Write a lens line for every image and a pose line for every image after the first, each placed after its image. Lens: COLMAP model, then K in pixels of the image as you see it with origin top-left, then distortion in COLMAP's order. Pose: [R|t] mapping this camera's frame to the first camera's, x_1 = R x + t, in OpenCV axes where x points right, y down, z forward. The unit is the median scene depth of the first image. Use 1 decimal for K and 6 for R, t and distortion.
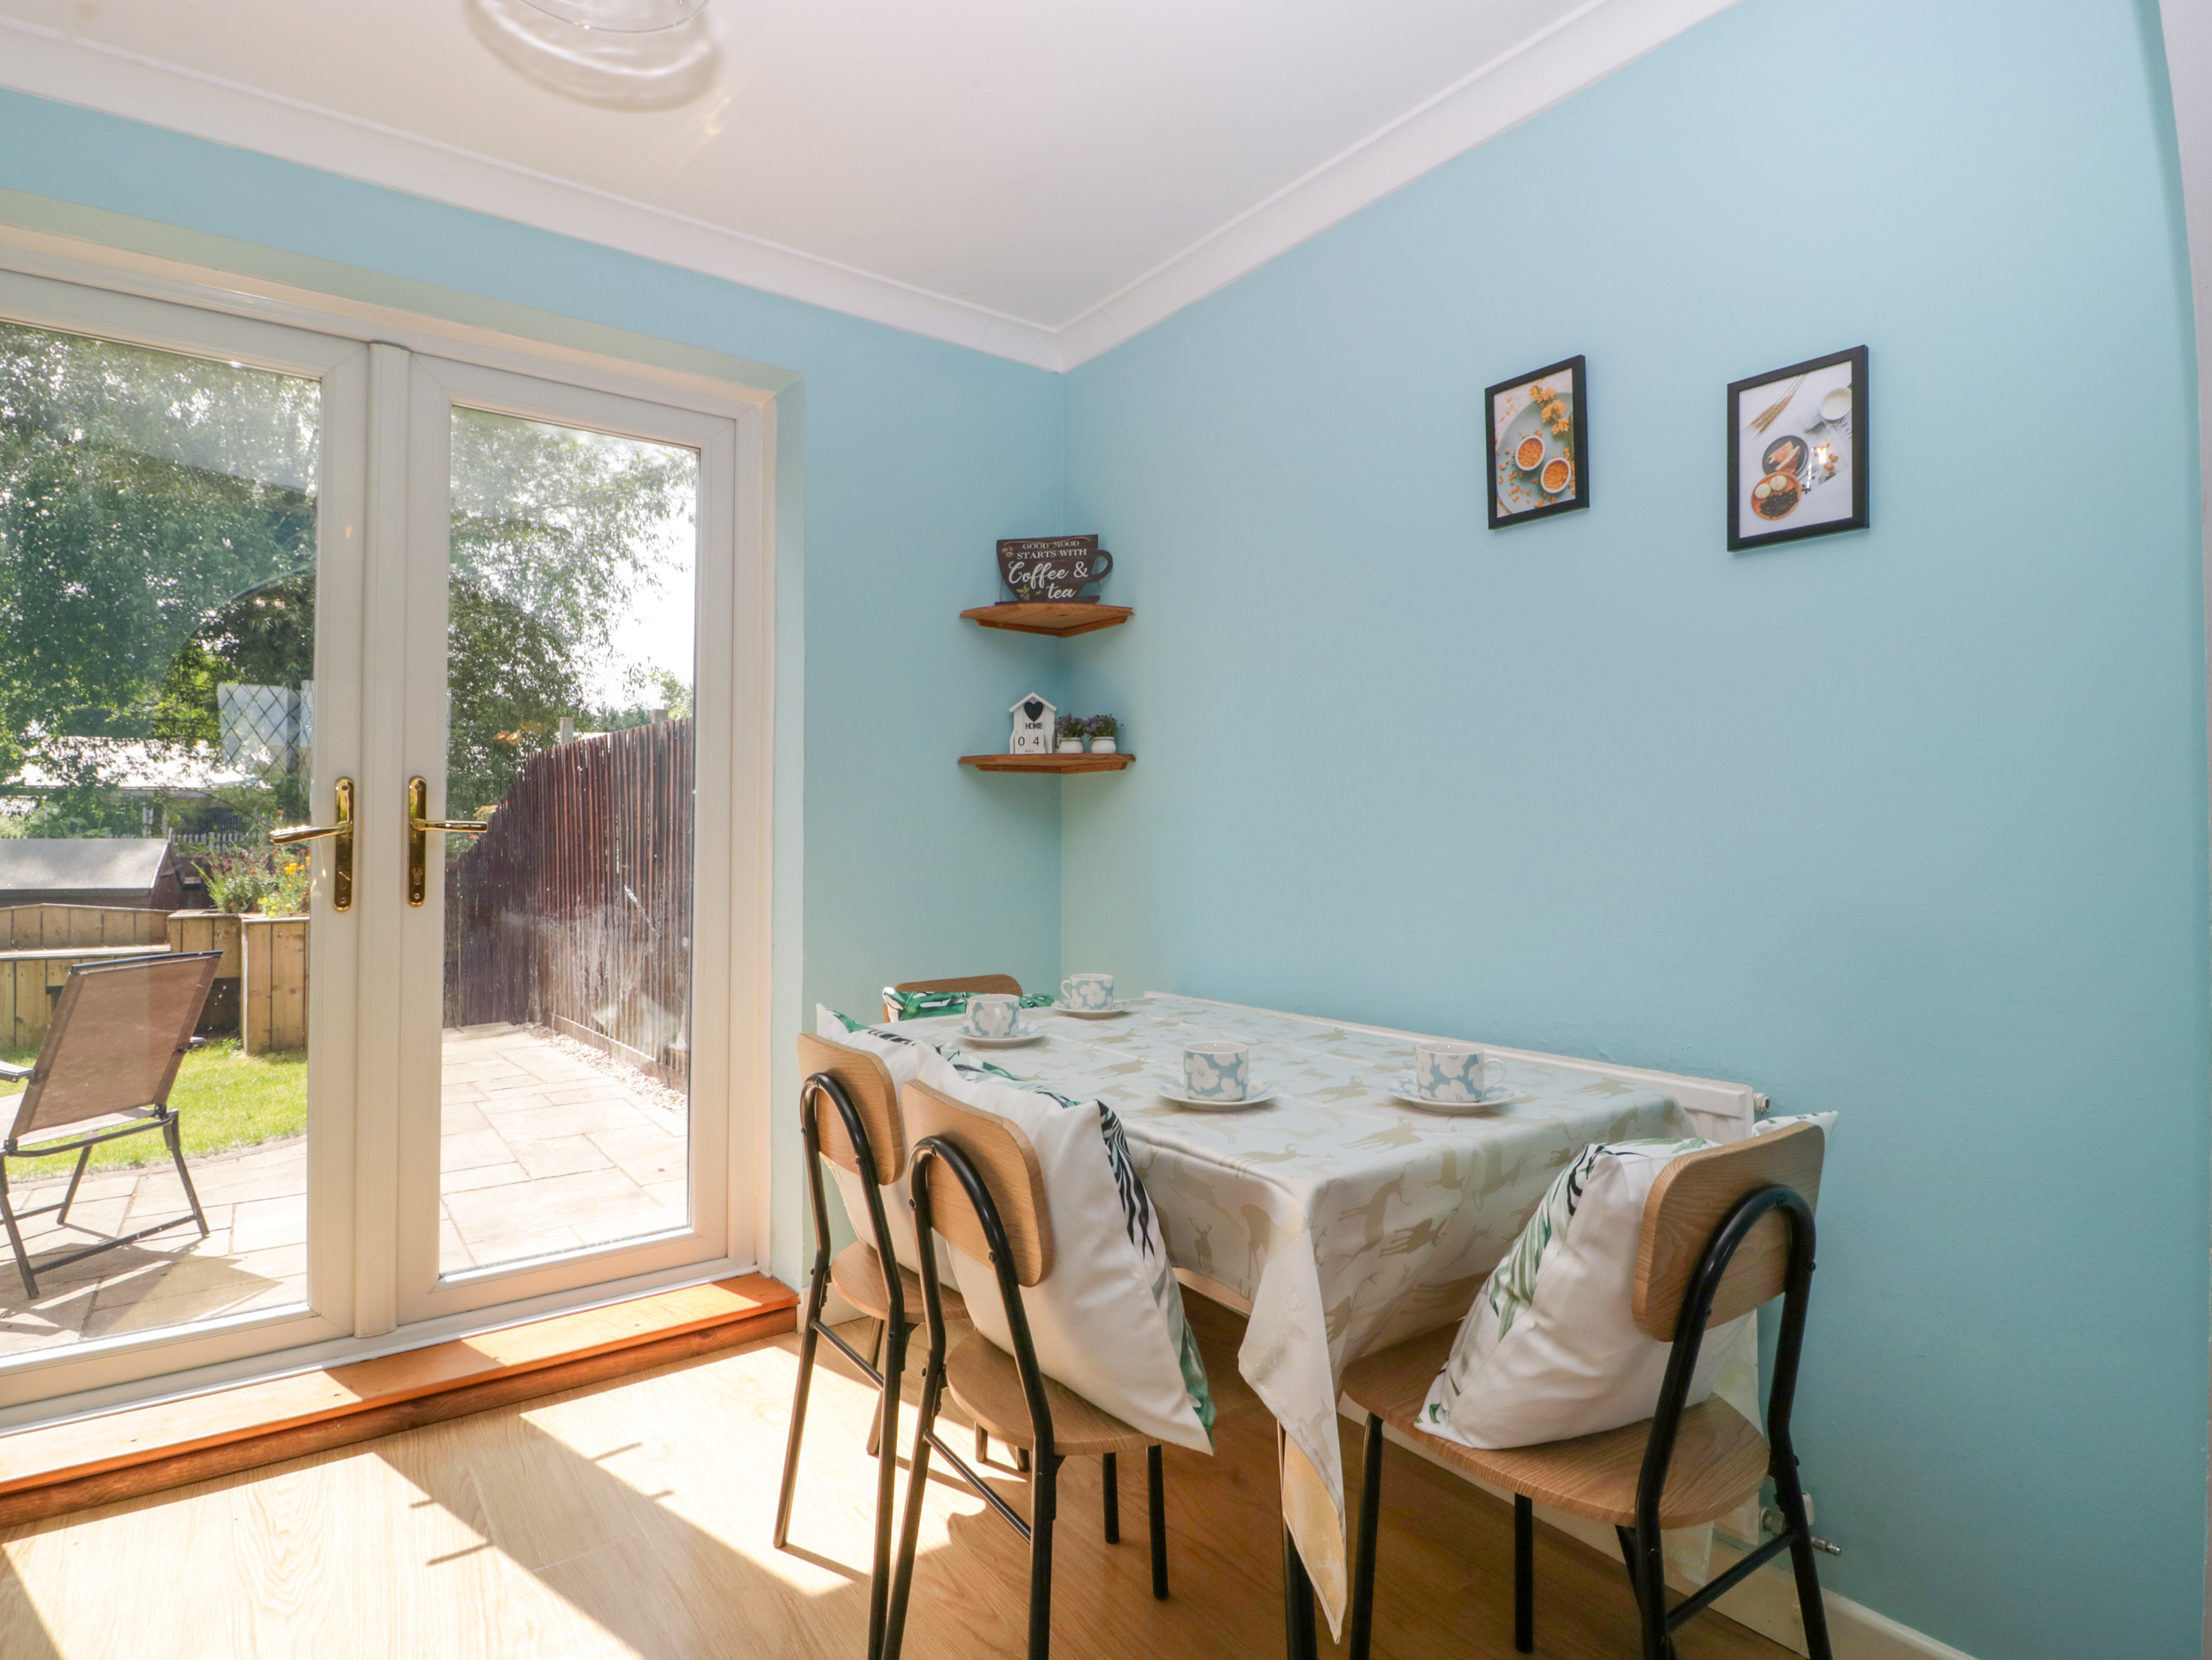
lens RADIAL K [[1154.6, 0, 1100.7], [0, 1154.6, 817.1], [0, 0, 1]] dist [0.006744, -0.014000]
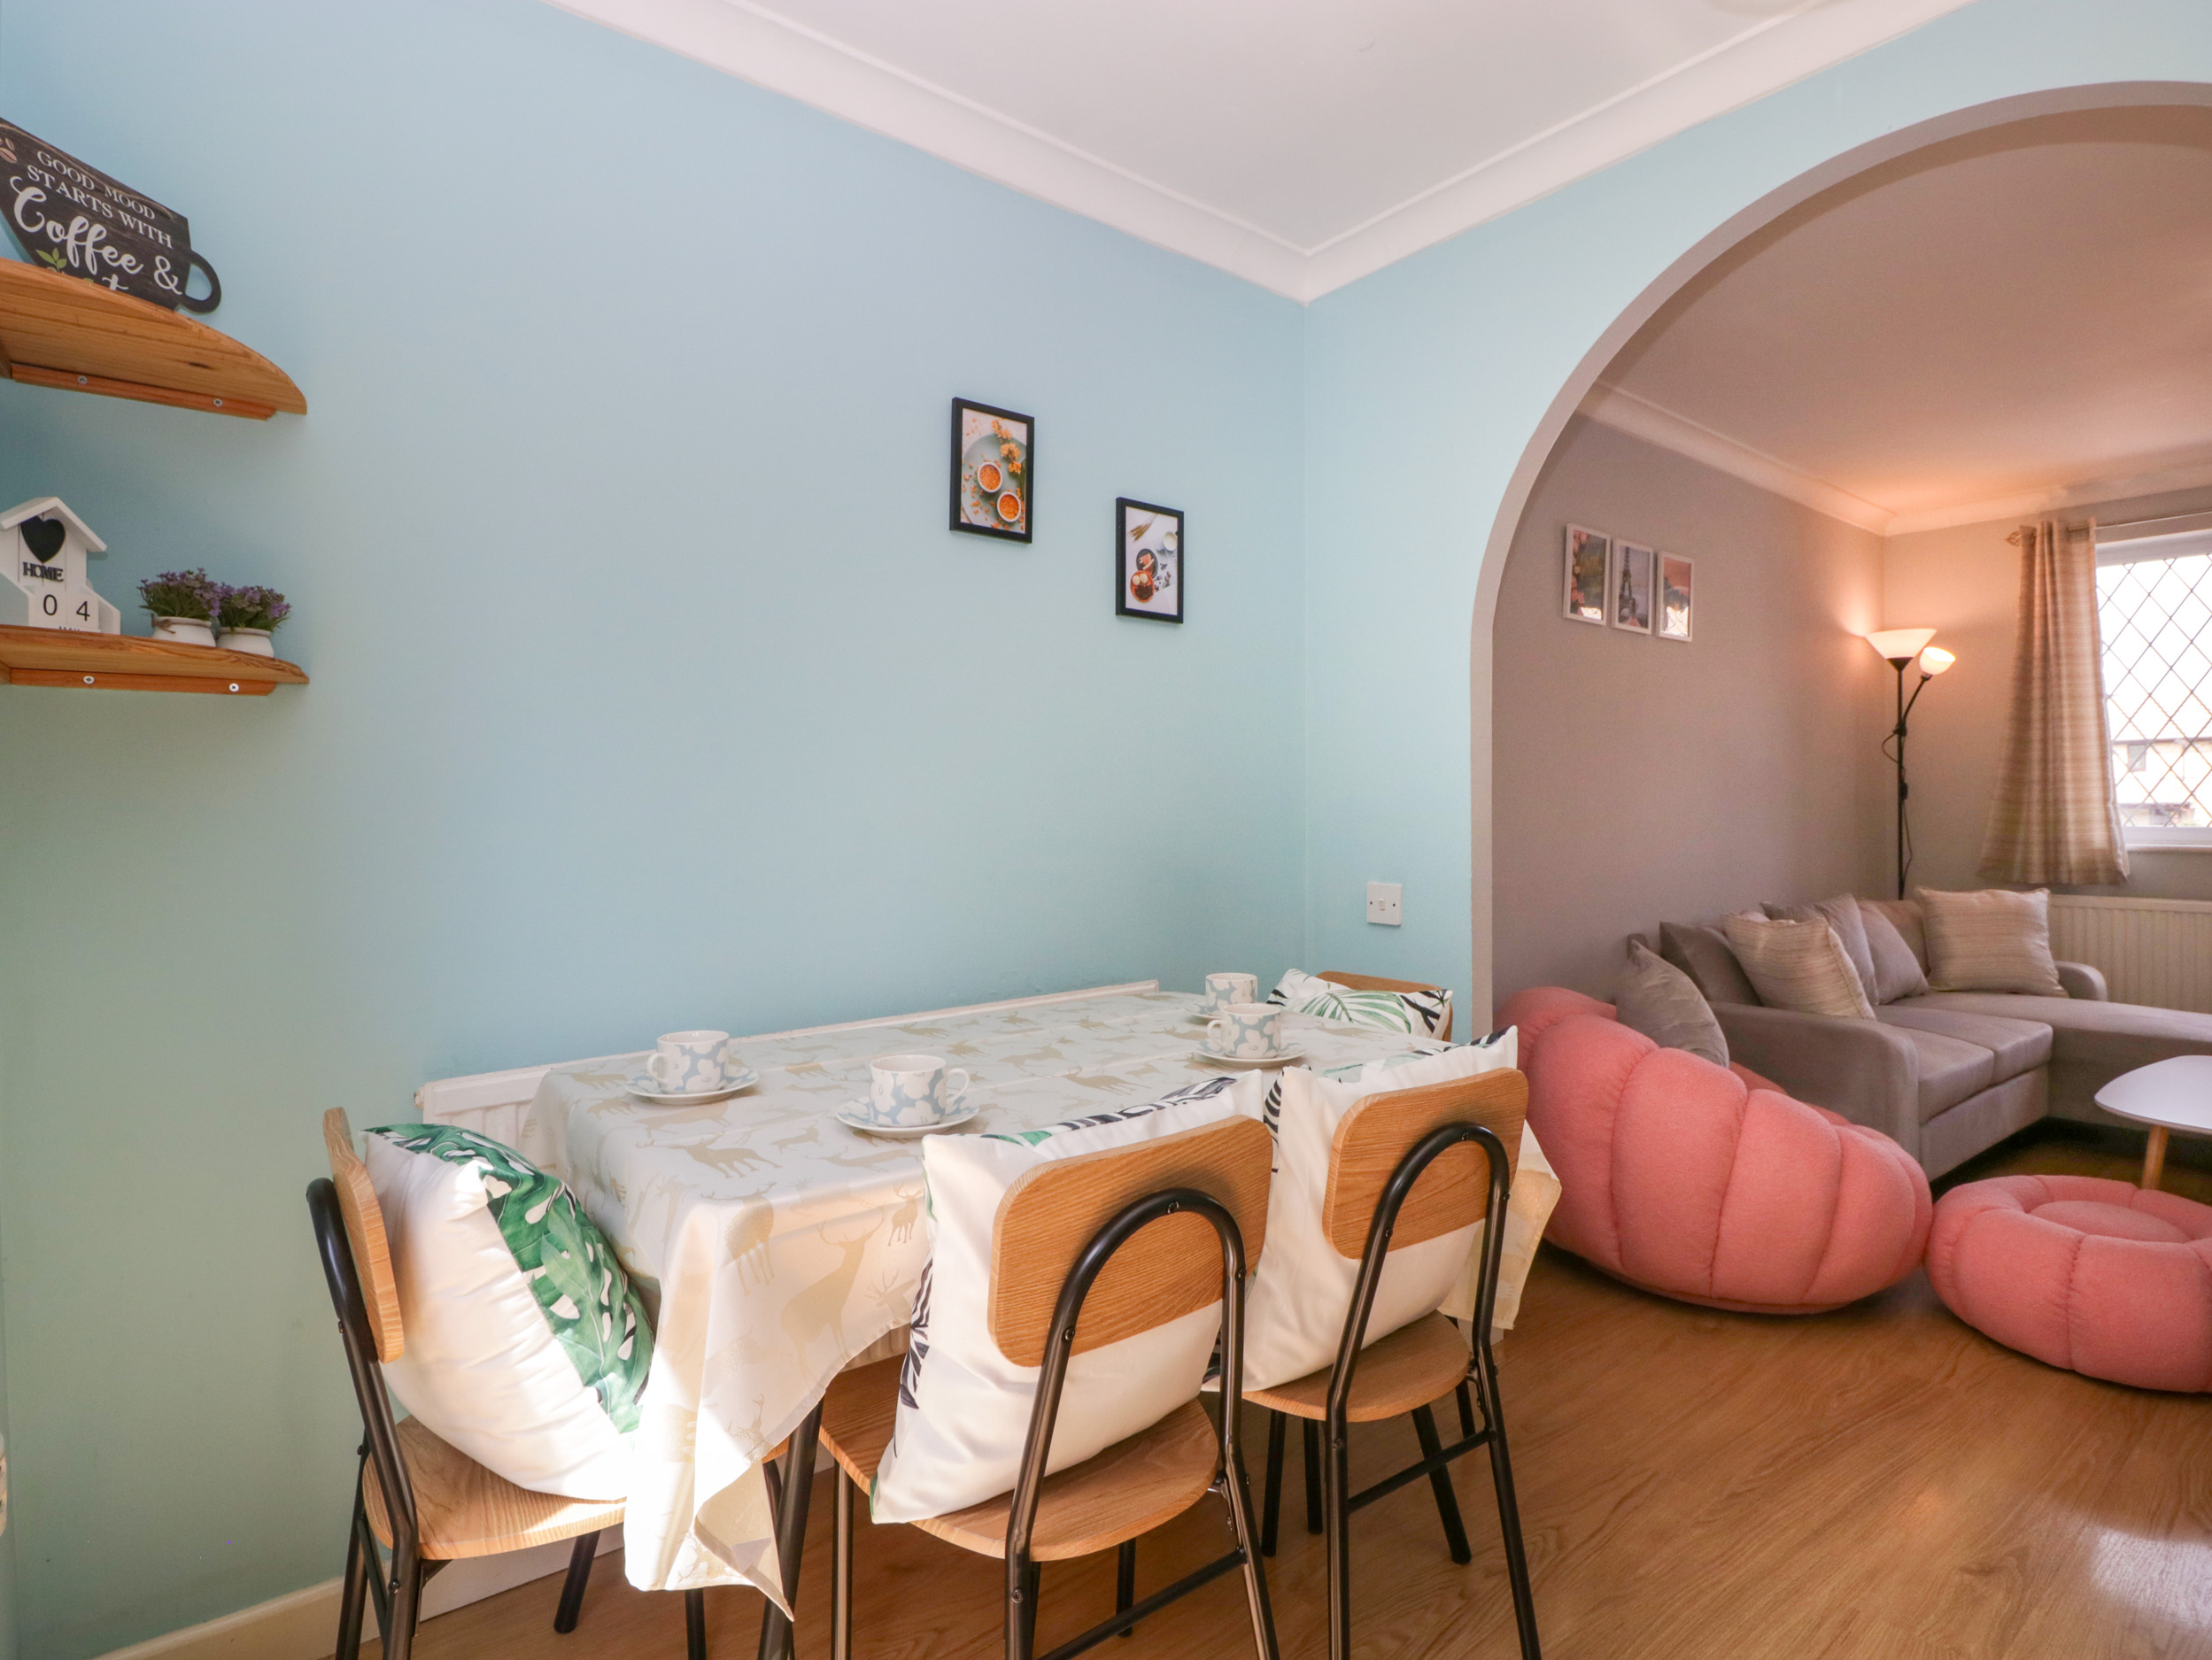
lens RADIAL K [[1143.2, 0, 1091.3], [0, 1143.2, 820.7], [0, 0, 1]] dist [0.000594, -0.014034]
pose [[-0.027990, -0.006360, 0.999588, -0.519202], [-0.008151, 0.999948, 0.006134, 0.009994], [-0.999575, -0.007976, -0.028040, 0.638629]]
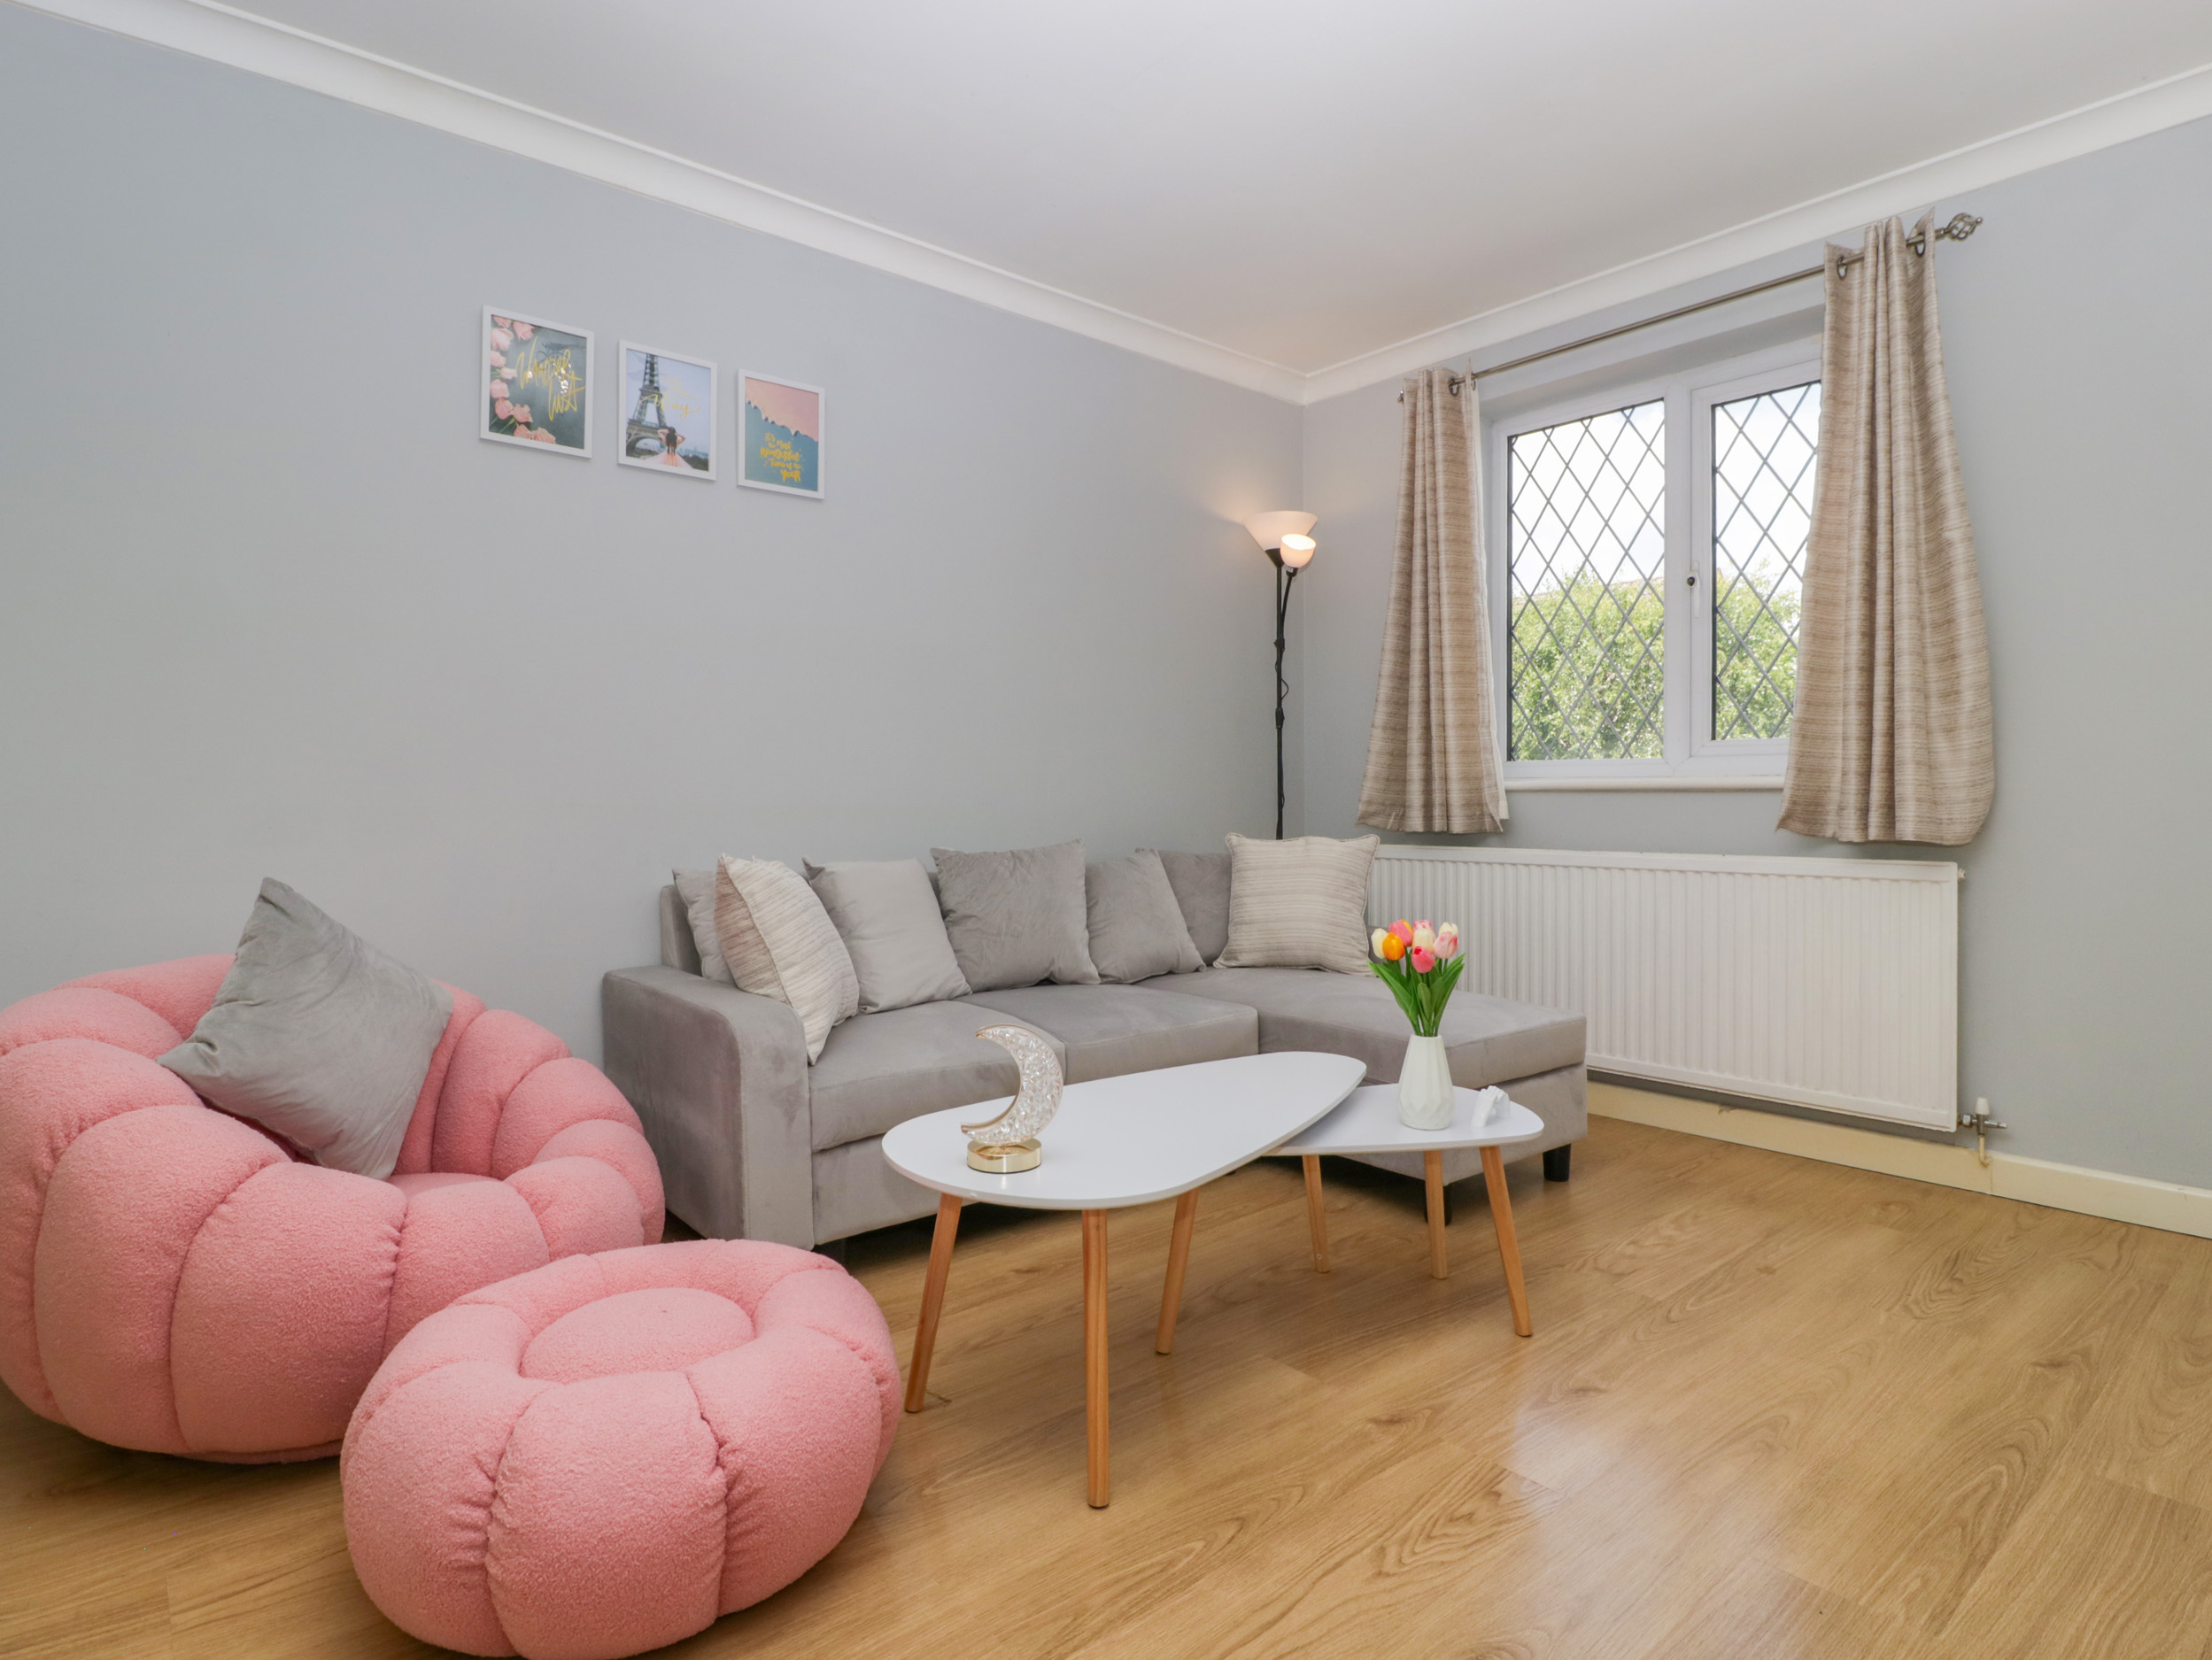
lens RADIAL K [[1191.7, 0, 1100.7], [0, 1191.7, 819.7], [0, 0, 1]] dist [-0.002200, -0.001663]
pose [[-0.067772, -0.013472, 0.997610, -0.249626], [-0.008199, 0.999883, 0.012946, 0.071182], [-0.997667, -0.007302, -0.067875, -0.314769]]
